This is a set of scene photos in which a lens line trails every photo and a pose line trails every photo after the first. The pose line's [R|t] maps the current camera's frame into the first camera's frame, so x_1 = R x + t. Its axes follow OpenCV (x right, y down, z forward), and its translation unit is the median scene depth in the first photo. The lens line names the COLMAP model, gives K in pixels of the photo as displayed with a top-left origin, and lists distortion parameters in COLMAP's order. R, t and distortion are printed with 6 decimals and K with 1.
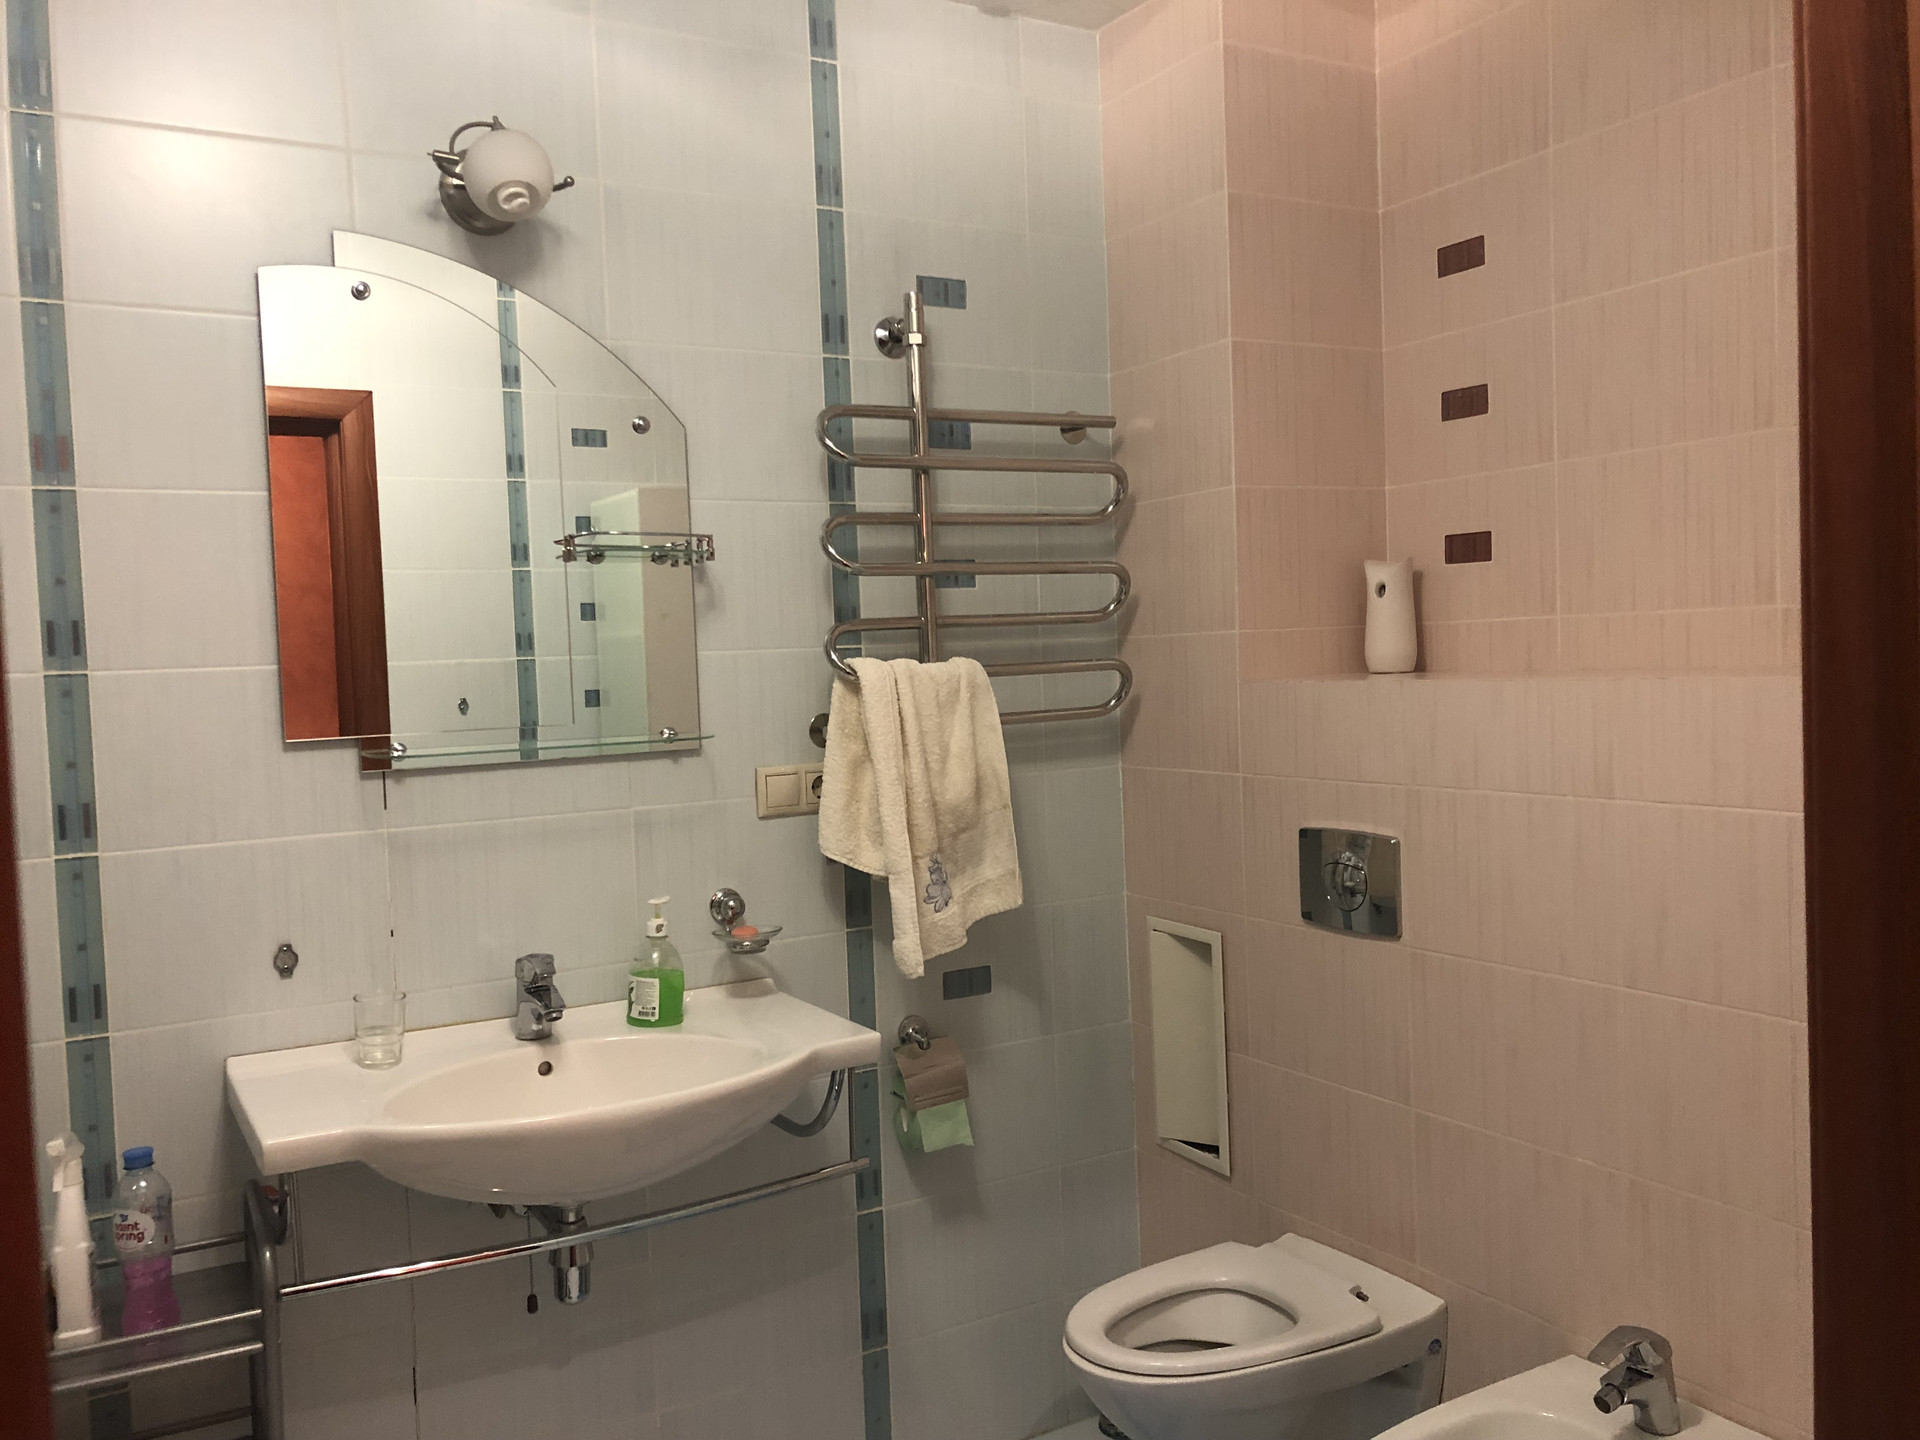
lens RADIAL K [[1591.2, 0, 960.0], [0, 1591.2, 720.0], [0, 0, 1]] dist [-0.005577, -0.004048]
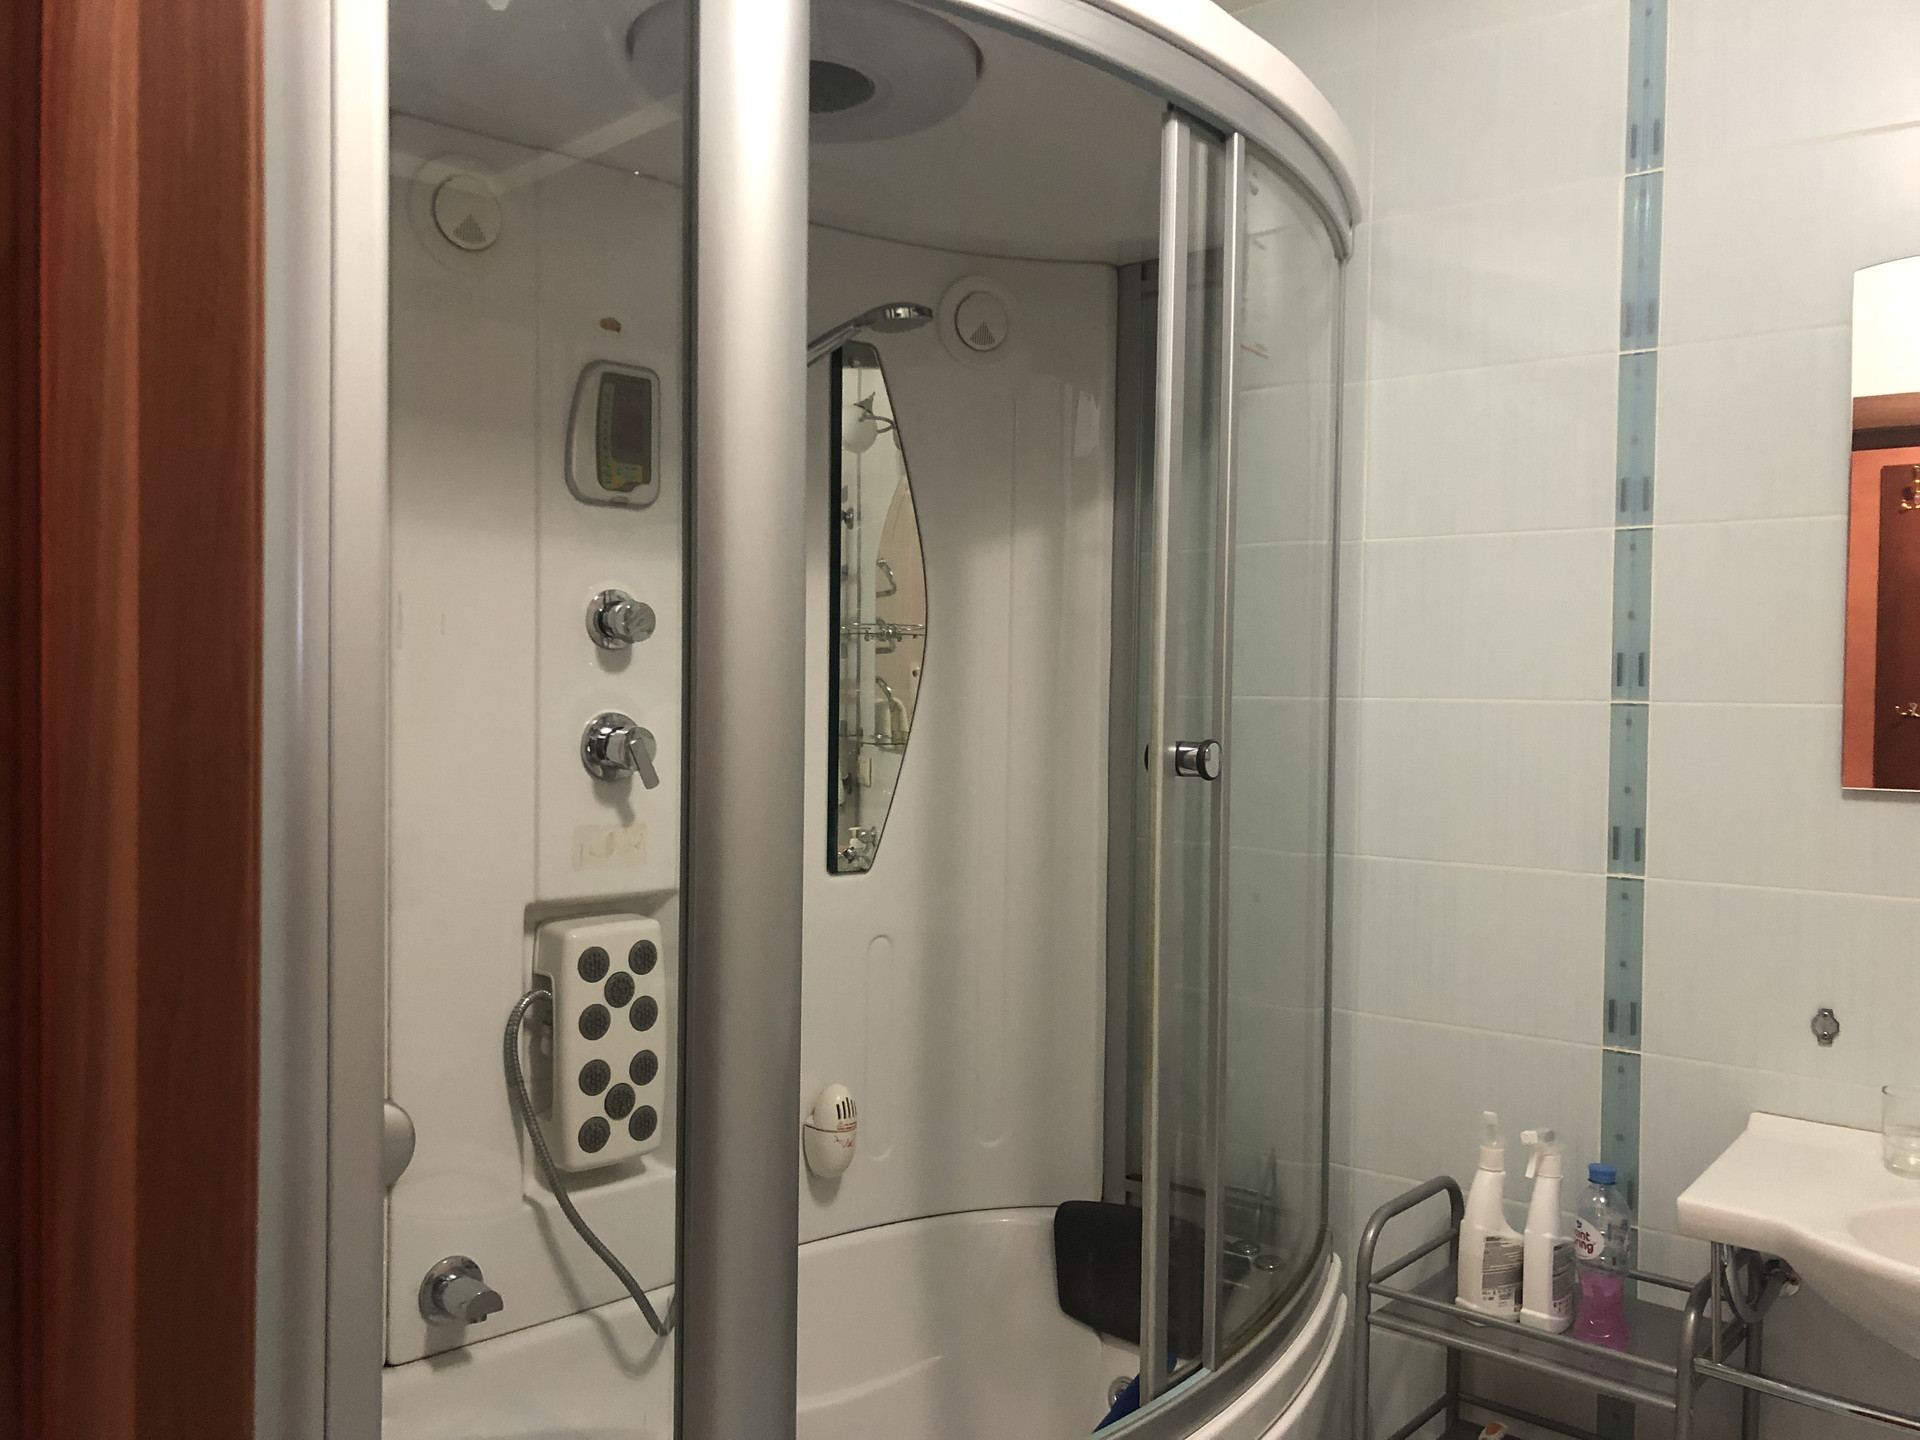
lens RADIAL K [[1591.2, 0, 960.0], [0, 1591.2, 720.0], [0, 0, 1]] dist [-0.005577, -0.004048]
pose [[0.322403, 0.052704, -0.945134, 0.271988], [-0.070580, 0.997008, 0.031520, -0.018492], [0.943968, 0.056546, 0.325158, 0.222776]]
